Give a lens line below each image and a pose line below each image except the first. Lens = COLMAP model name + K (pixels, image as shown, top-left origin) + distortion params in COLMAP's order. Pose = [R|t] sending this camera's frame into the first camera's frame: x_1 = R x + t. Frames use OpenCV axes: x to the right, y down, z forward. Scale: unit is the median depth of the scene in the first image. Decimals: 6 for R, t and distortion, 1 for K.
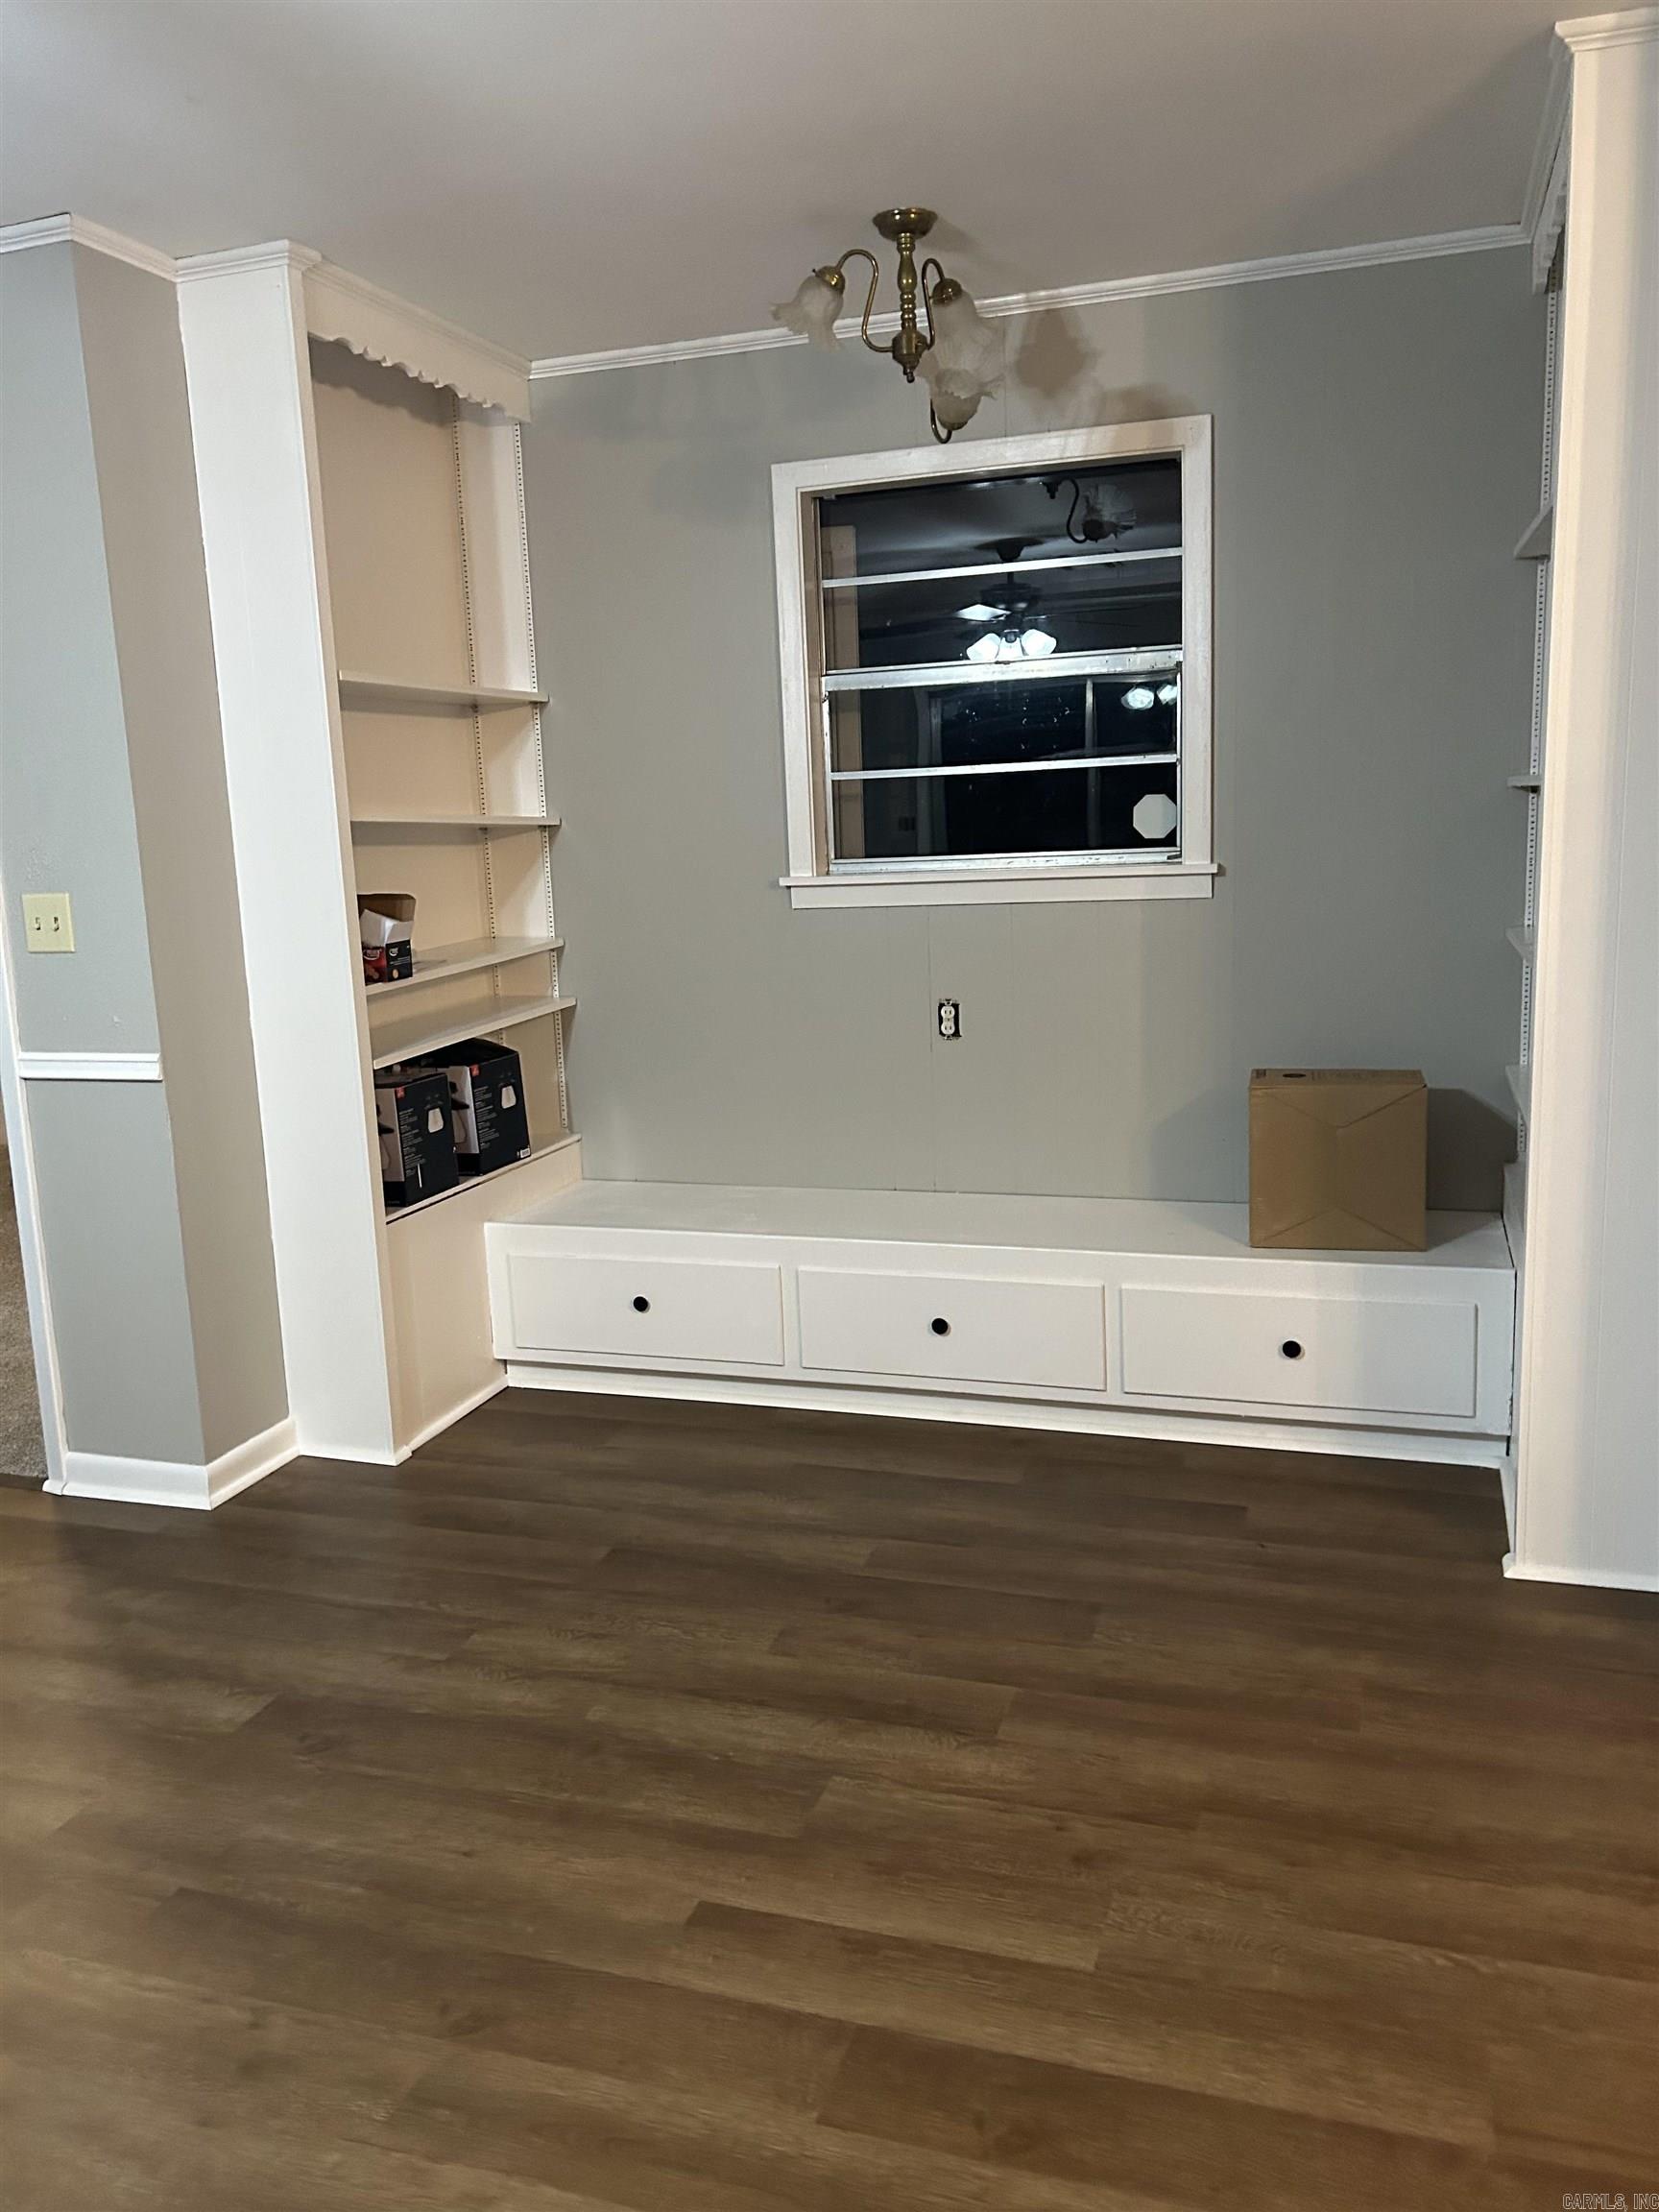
lens RADIAL K [[1665.5, 0, 831.9], [0, 1665.5, 1108.2], [0, 0, 1]] dist [0.014117, -0.015325]
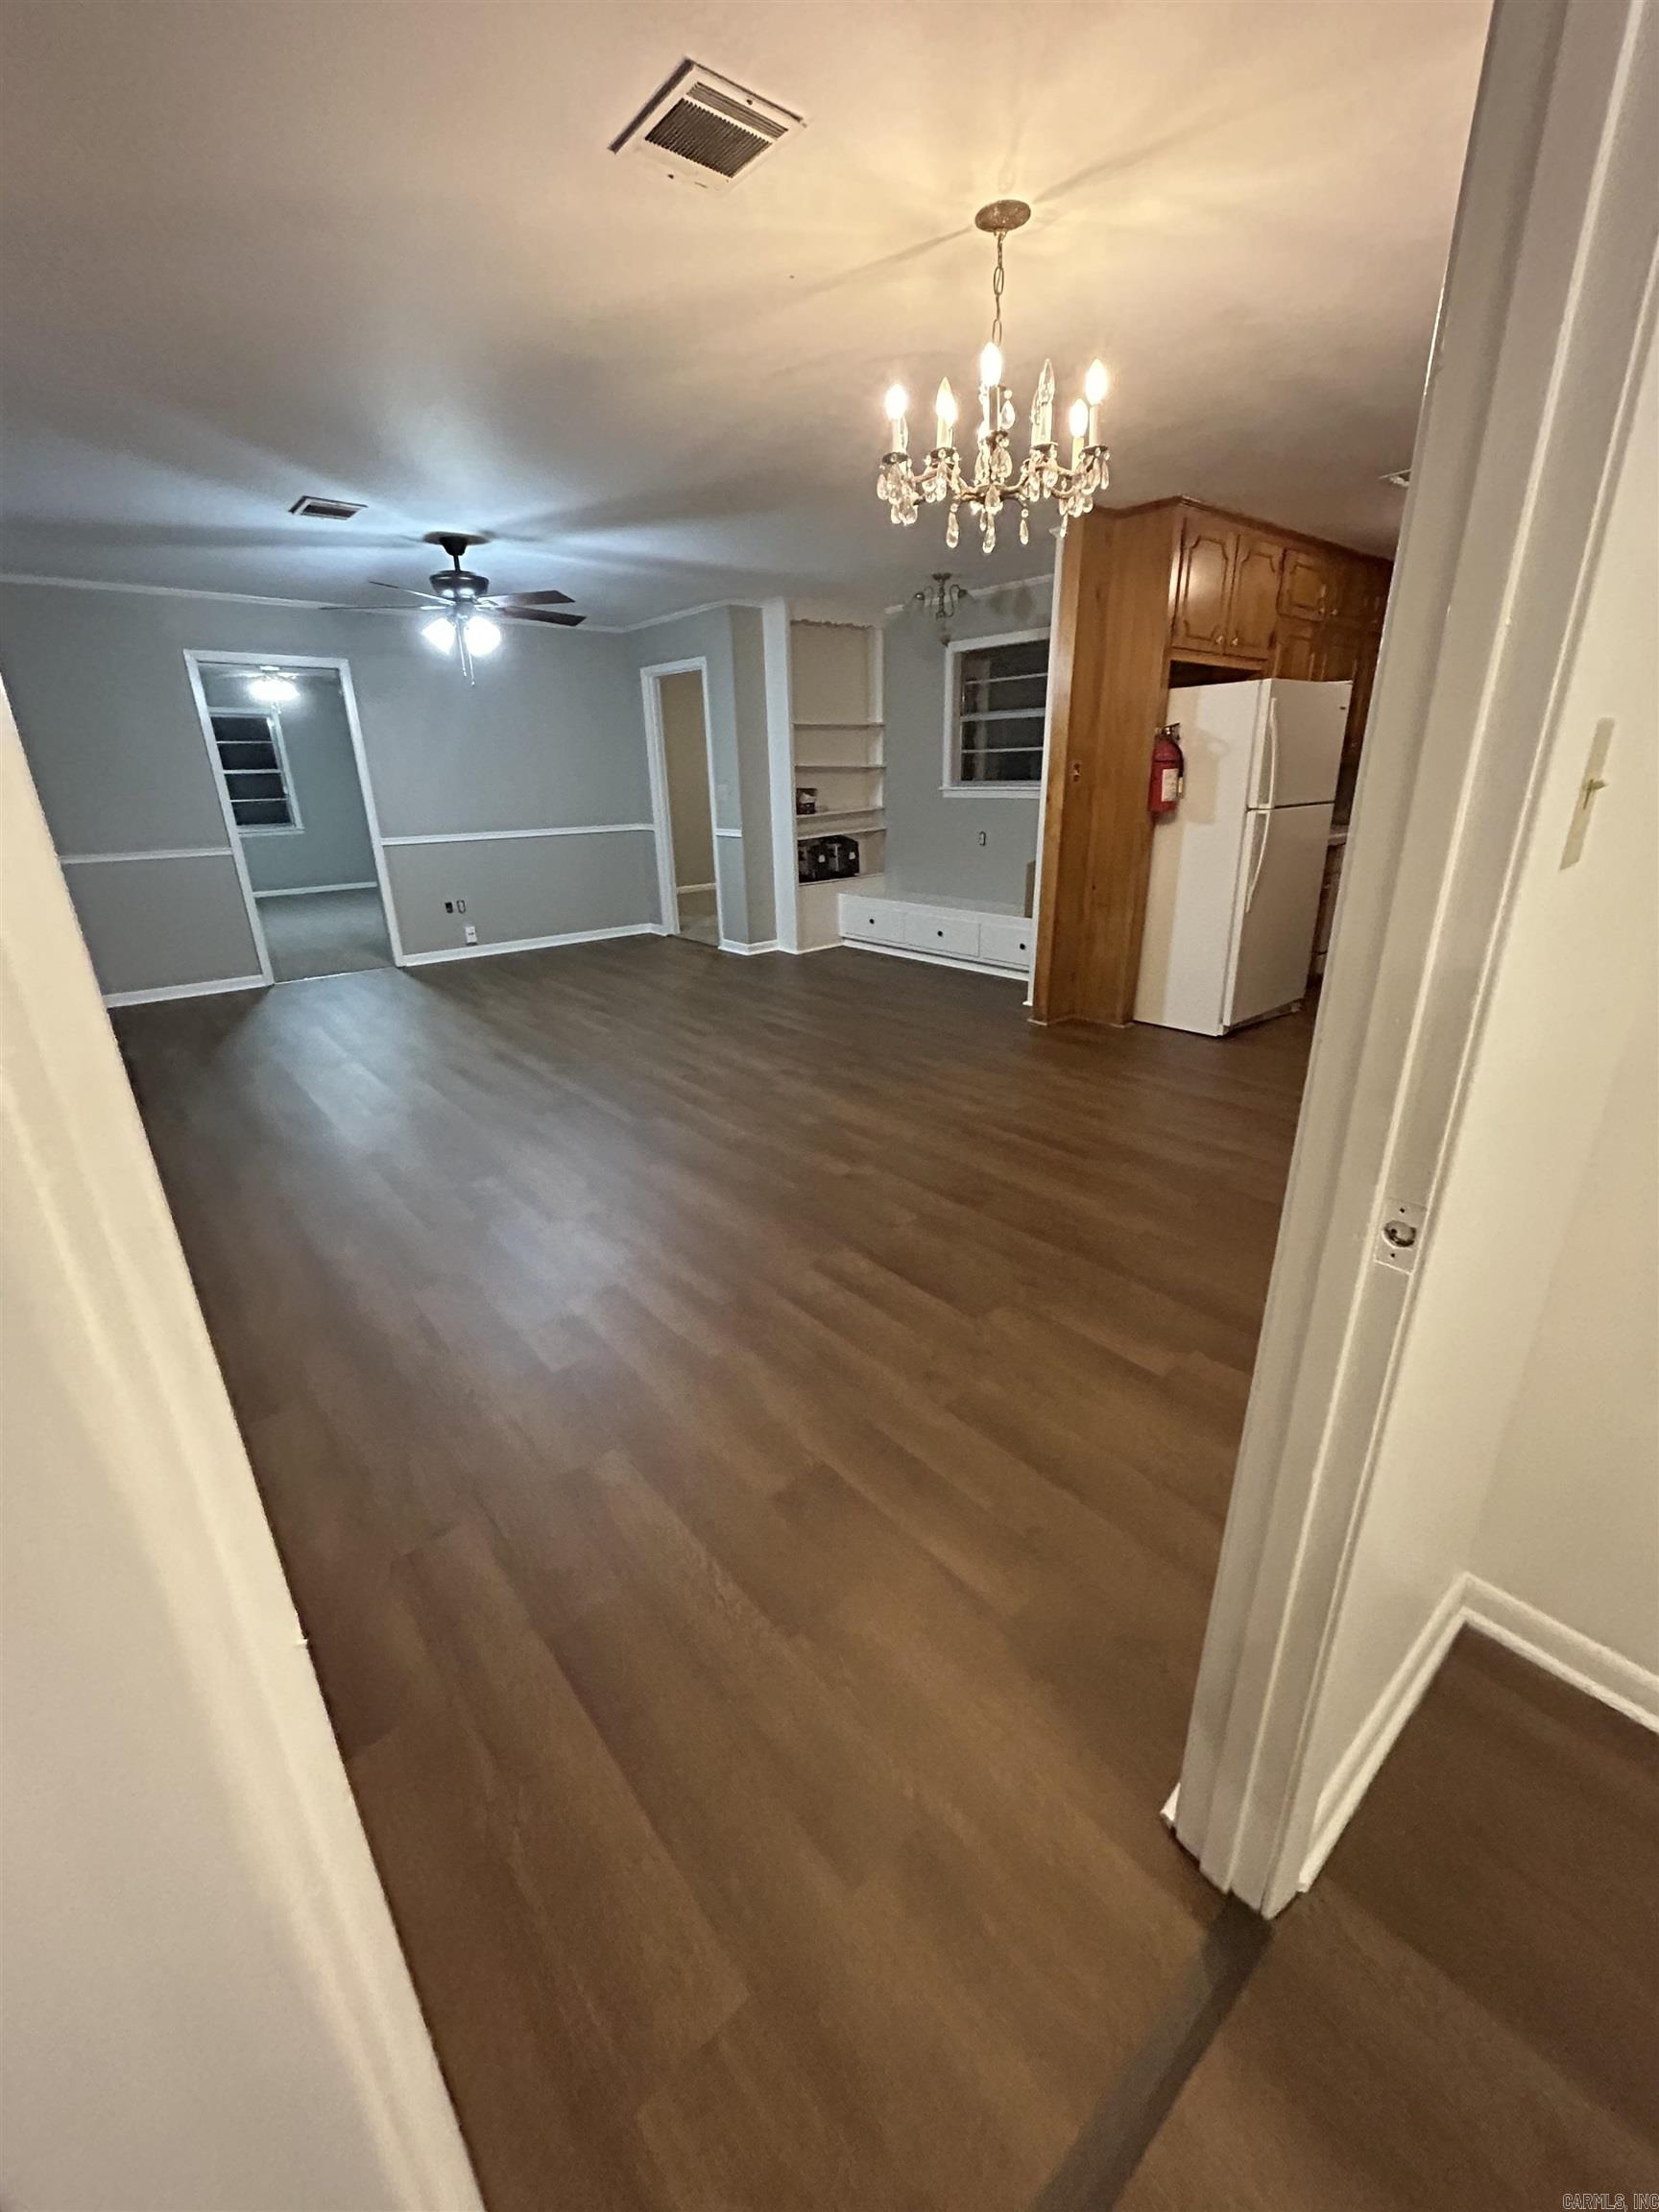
lens RADIAL K [[889.7, 0, 834.2], [0, 889.7, 1104.5], [0, 0, 1]] dist [-0.003878, -0.000518]
pose [[0.855170, 0.202577, -0.477123, 0.758502], [-0.104494, 0.968947, 0.224106, 0.084807], [0.507705, -0.141792, 0.849783, -0.606956]]
